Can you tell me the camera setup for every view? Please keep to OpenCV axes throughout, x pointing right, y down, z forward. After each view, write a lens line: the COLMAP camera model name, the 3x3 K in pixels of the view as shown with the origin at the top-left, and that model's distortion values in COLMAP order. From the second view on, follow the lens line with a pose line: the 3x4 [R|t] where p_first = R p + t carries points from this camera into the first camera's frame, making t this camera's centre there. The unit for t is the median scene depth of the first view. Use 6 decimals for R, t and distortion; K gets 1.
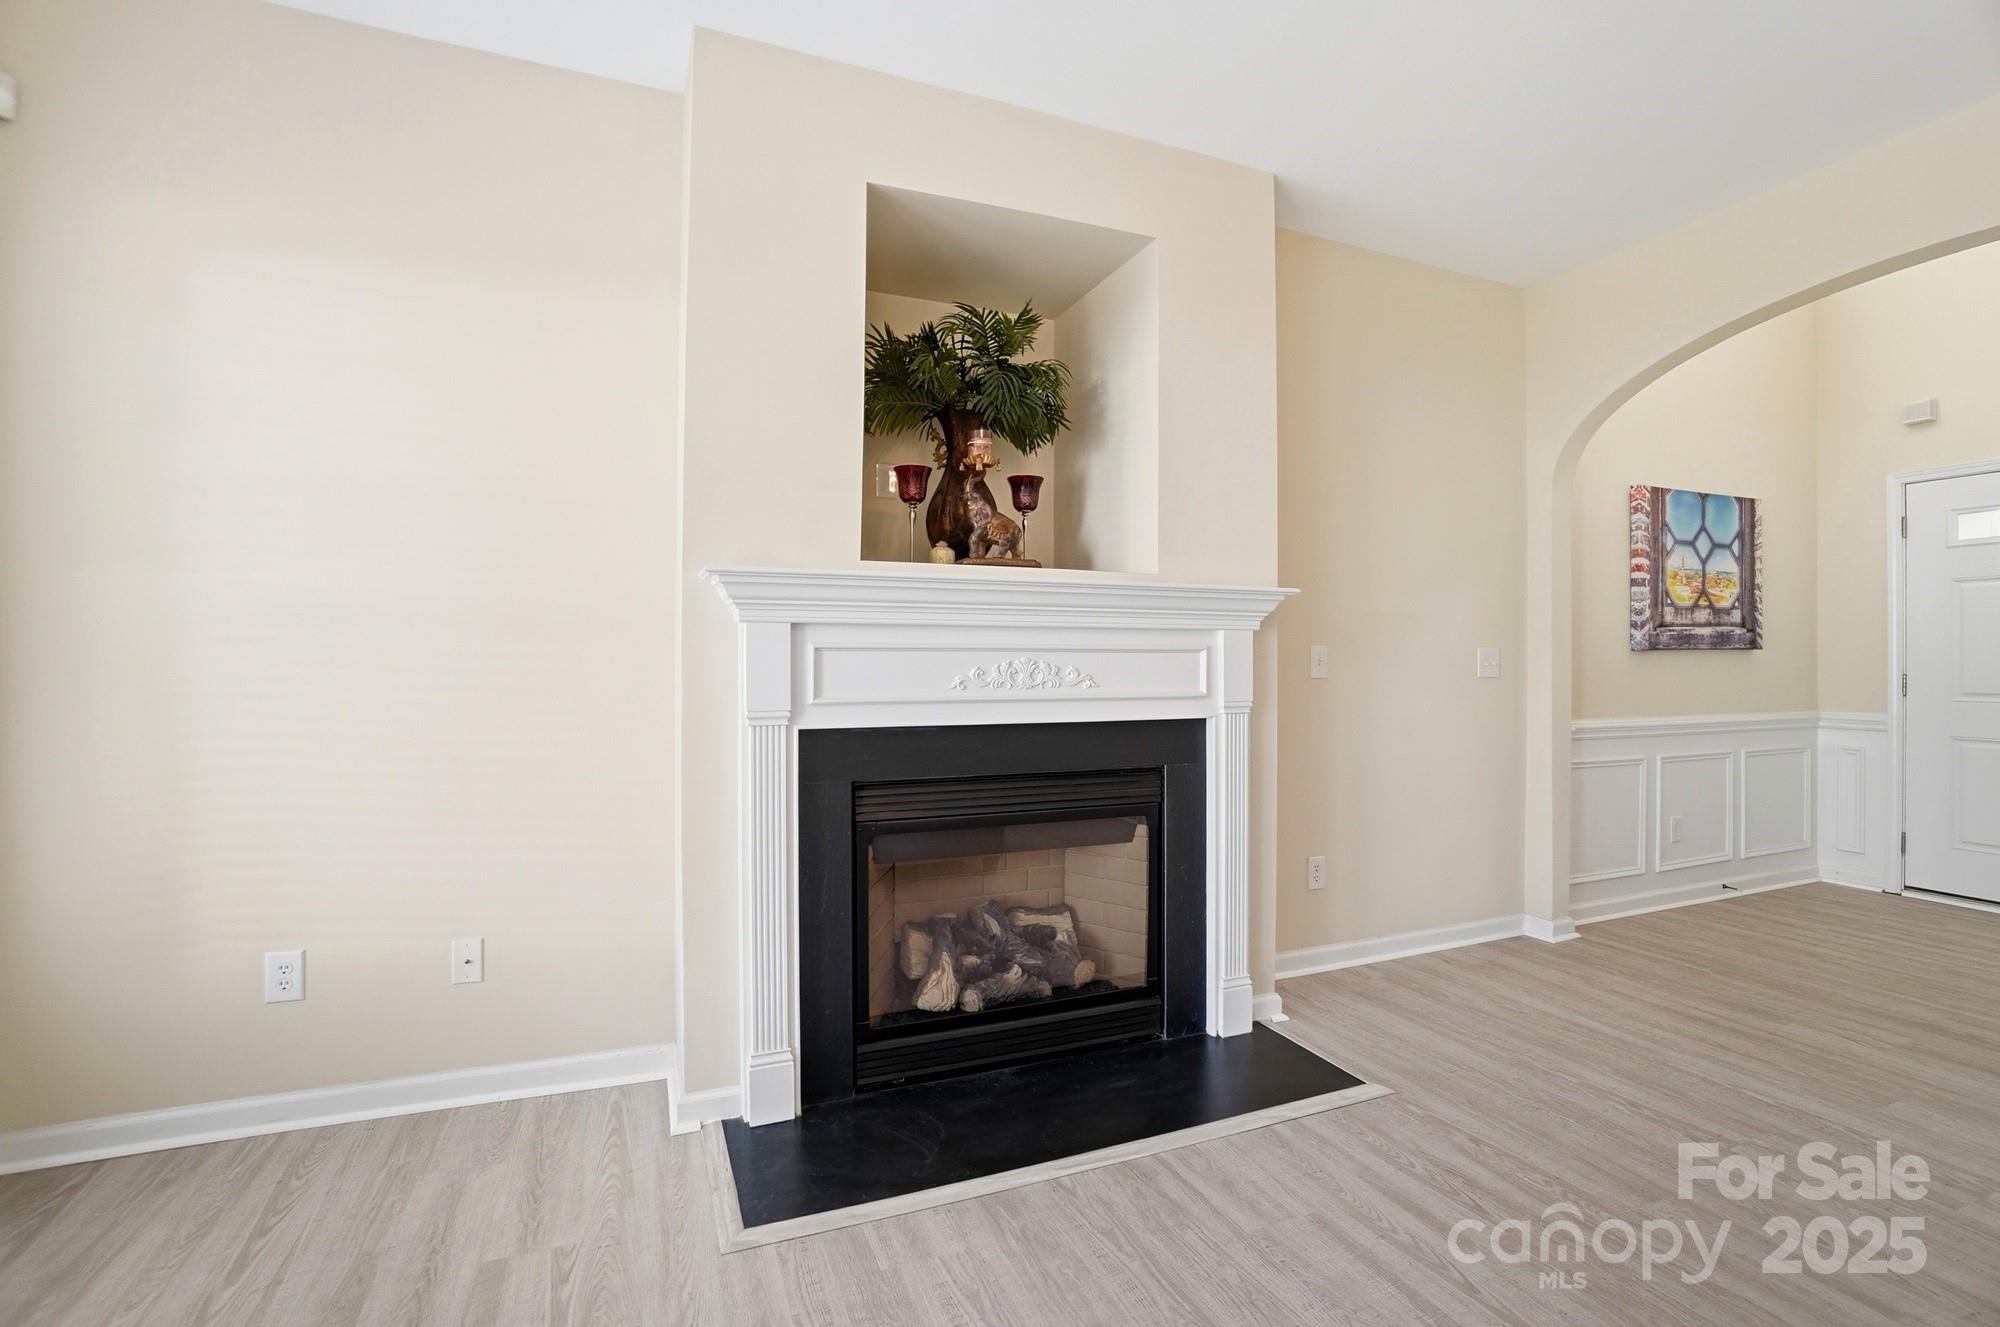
lens RADIAL K [[905.8, 0, 1004.9], [0, 905.8, 659.6], [0, 0, 1]] dist [-0.028391, 0.004821]
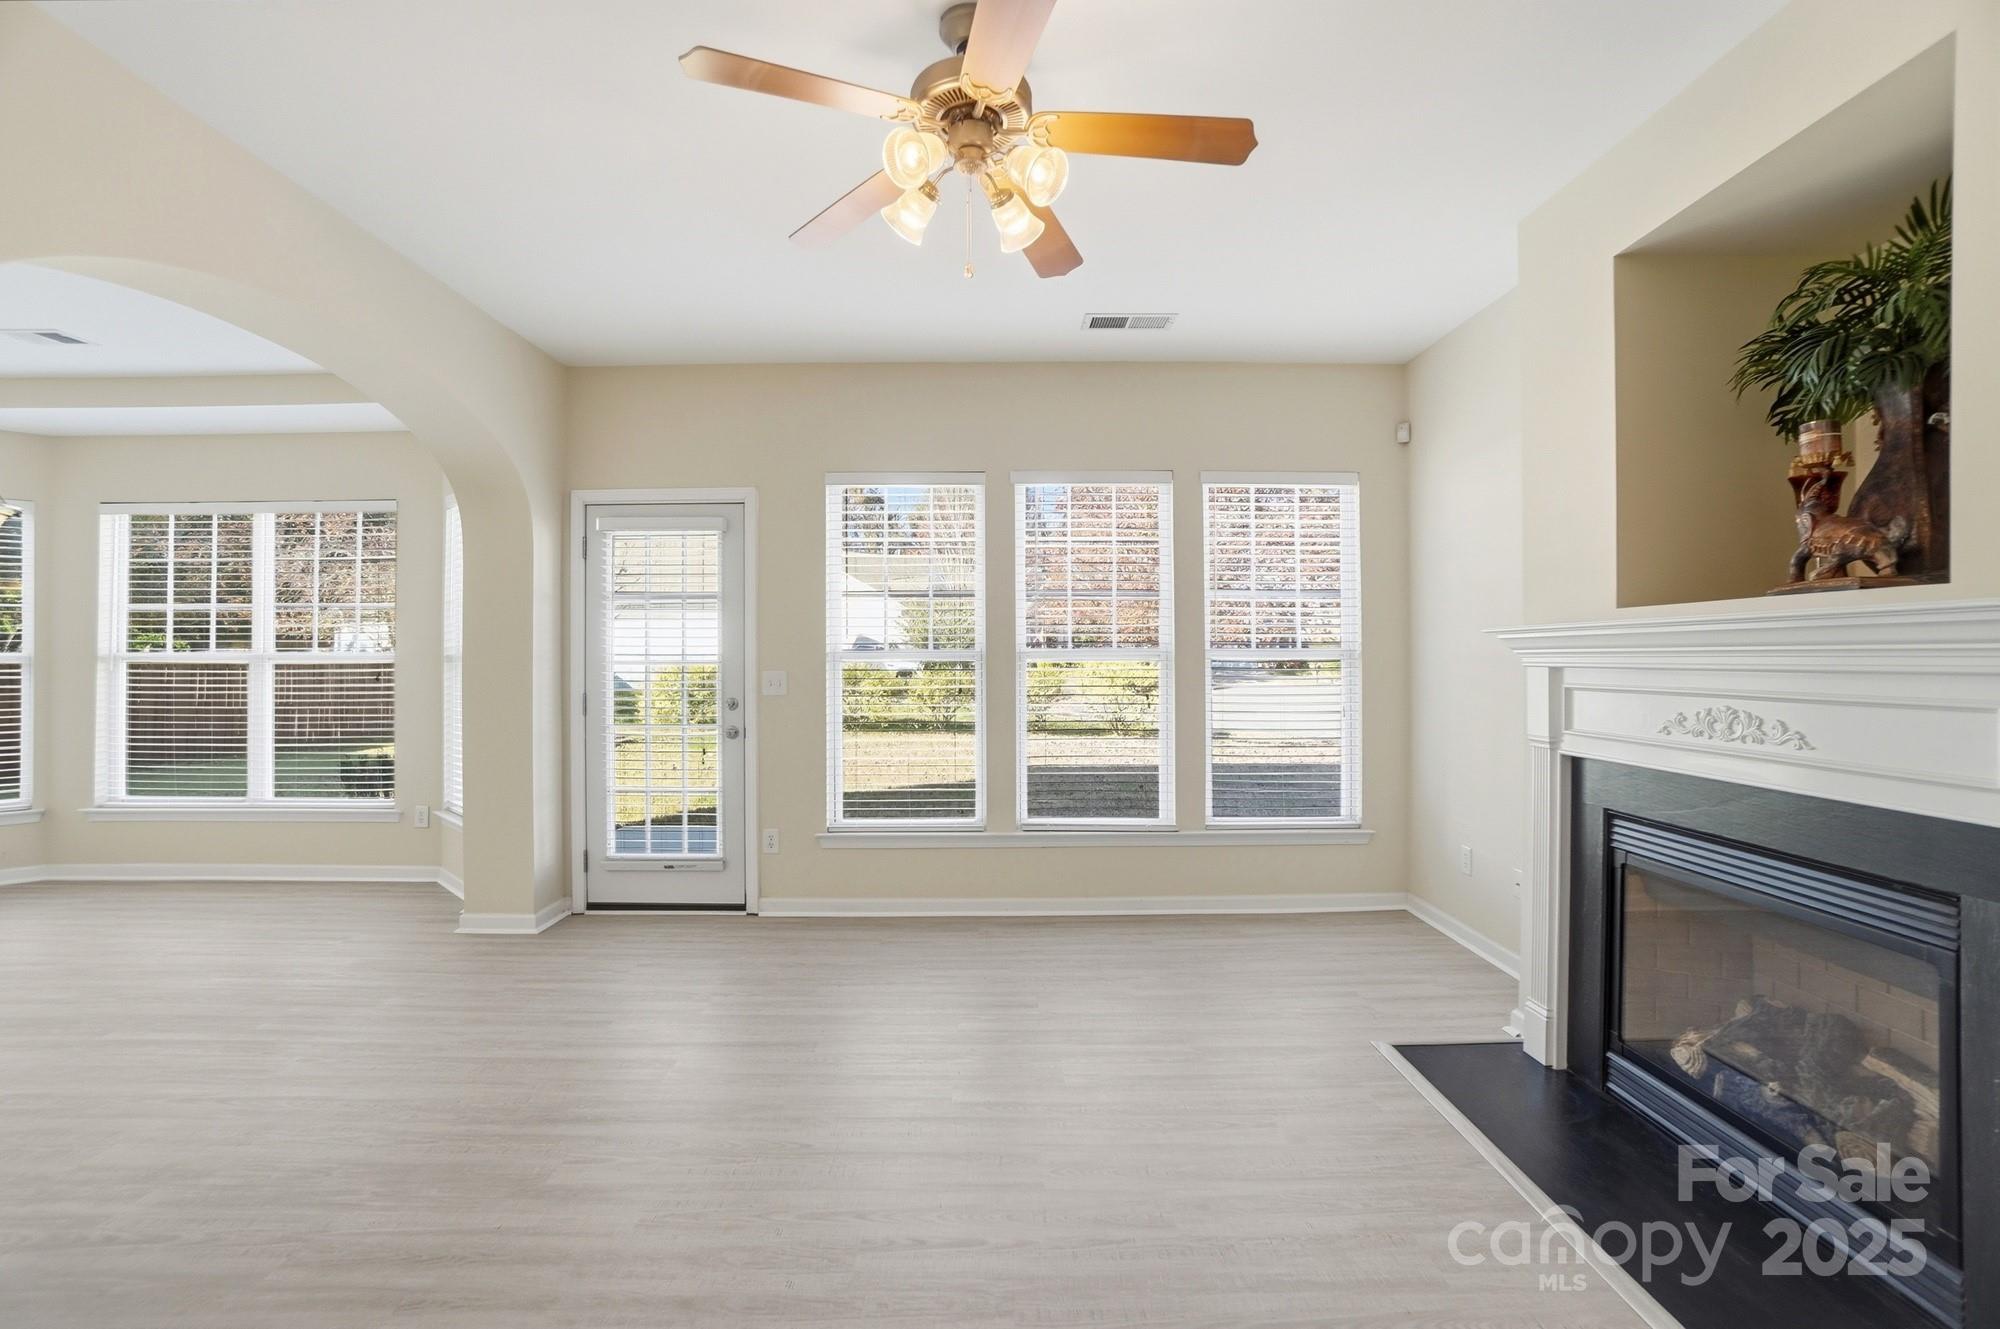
lens RADIAL K [[905.8, 0, 989.1], [0, 905.8, 658.5], [0, 0, 1]] dist [-0.028391, 0.004821]
pose [[-0.386654, -0.003179, -0.922220, 1.063897], [-0.000934, 0.999995, -0.003055, -0.042706], [0.922225, -0.000320, -0.386655, 0.679097]]
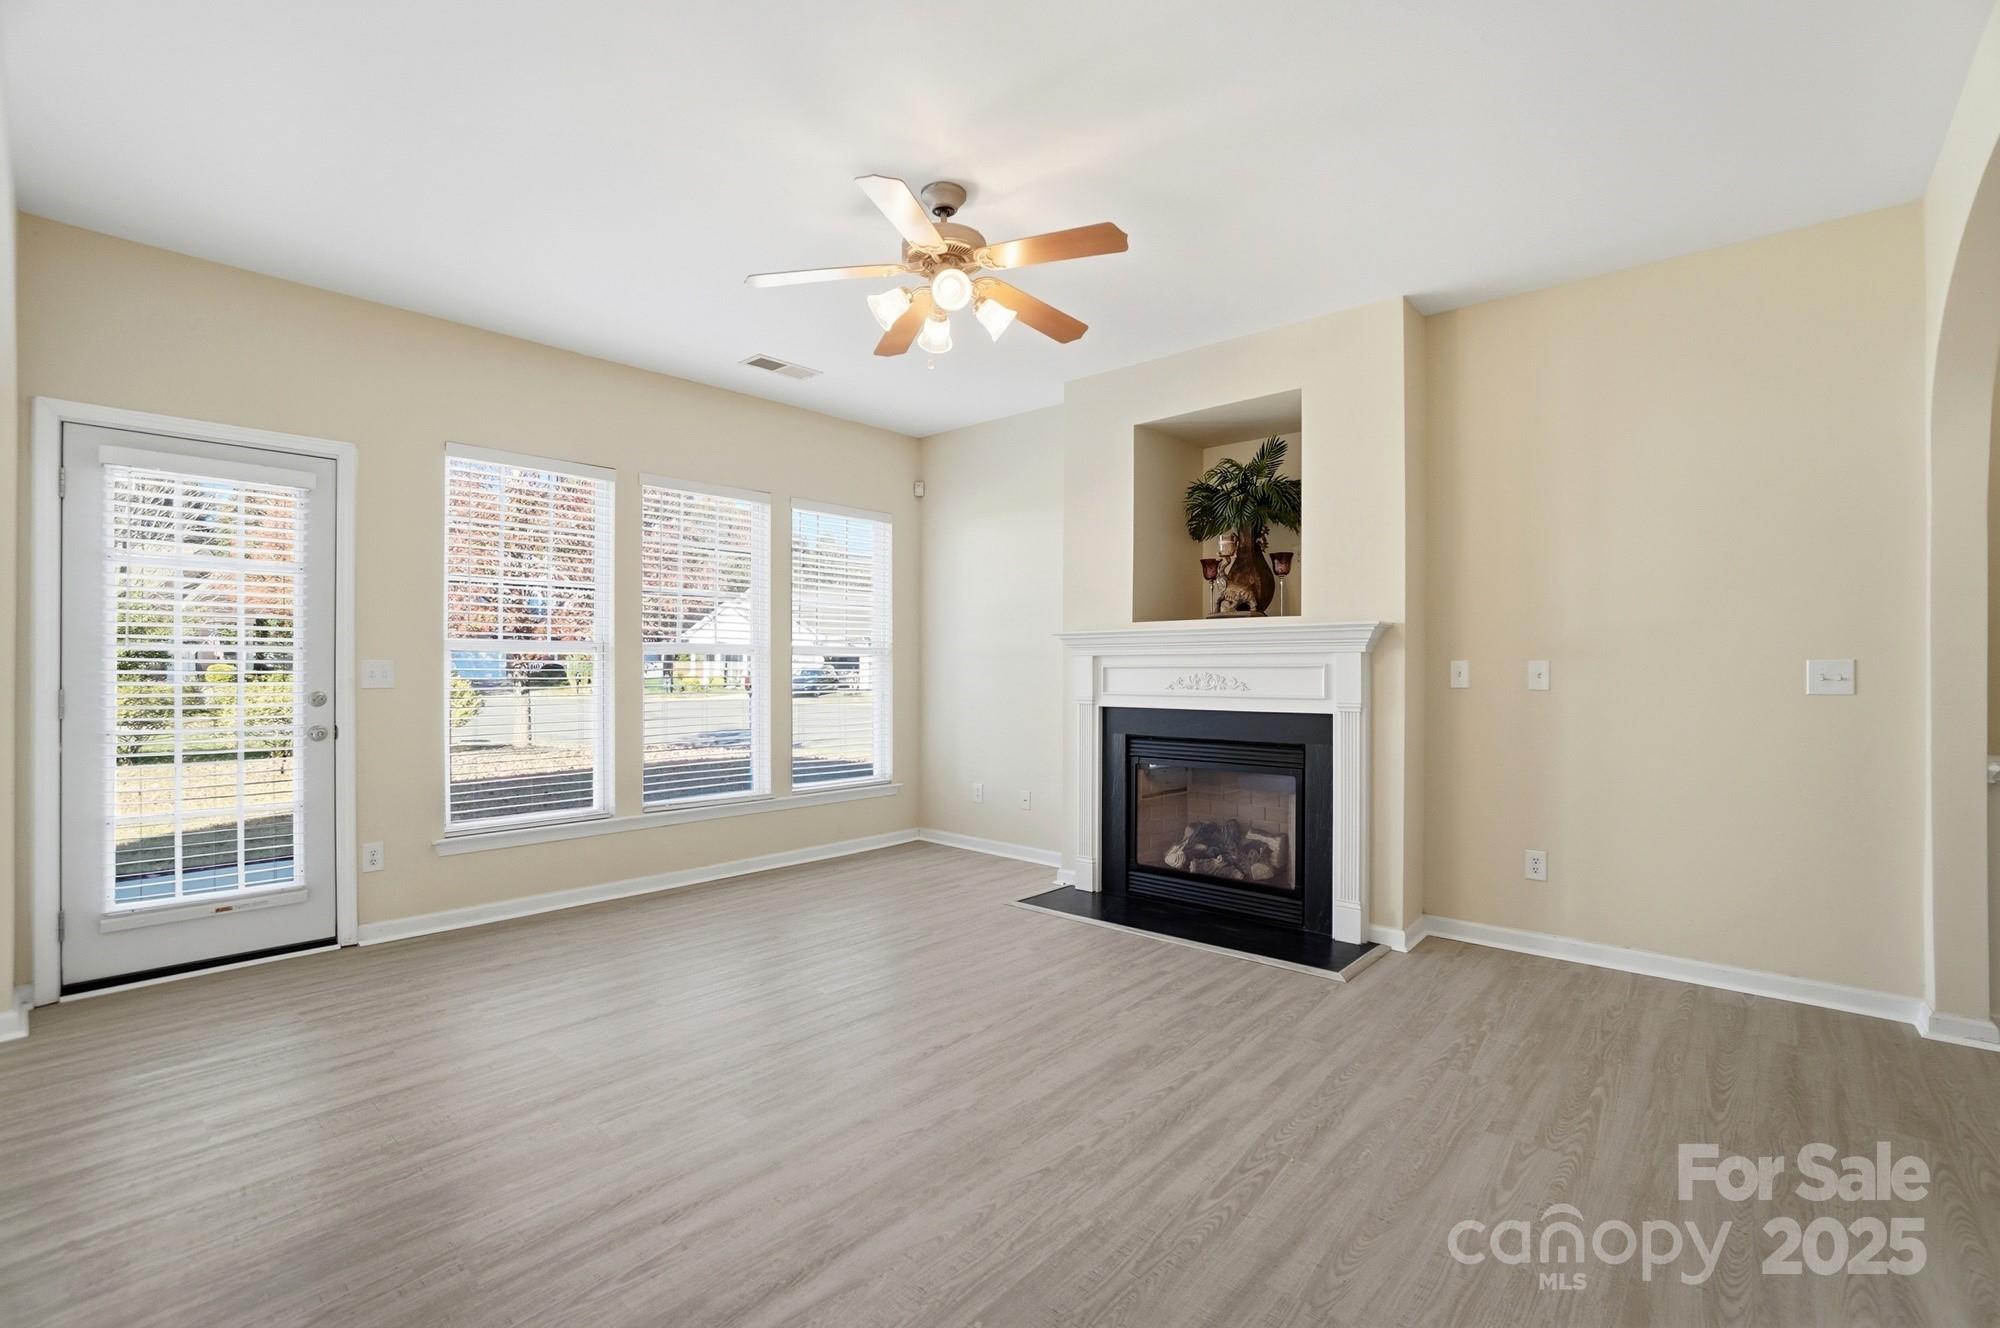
lens RADIAL K [[905.8, 0, 1002.0], [0, 905.8, 670.5], [0, 0, 1]] dist [-0.028391, 0.004821]
pose [[0.424490, -0.001623, -0.905431, 1.409754], [-0.000266, 0.999998, -0.001918, -0.001691], [0.905432, 0.001055, 0.424489, -0.080299]]
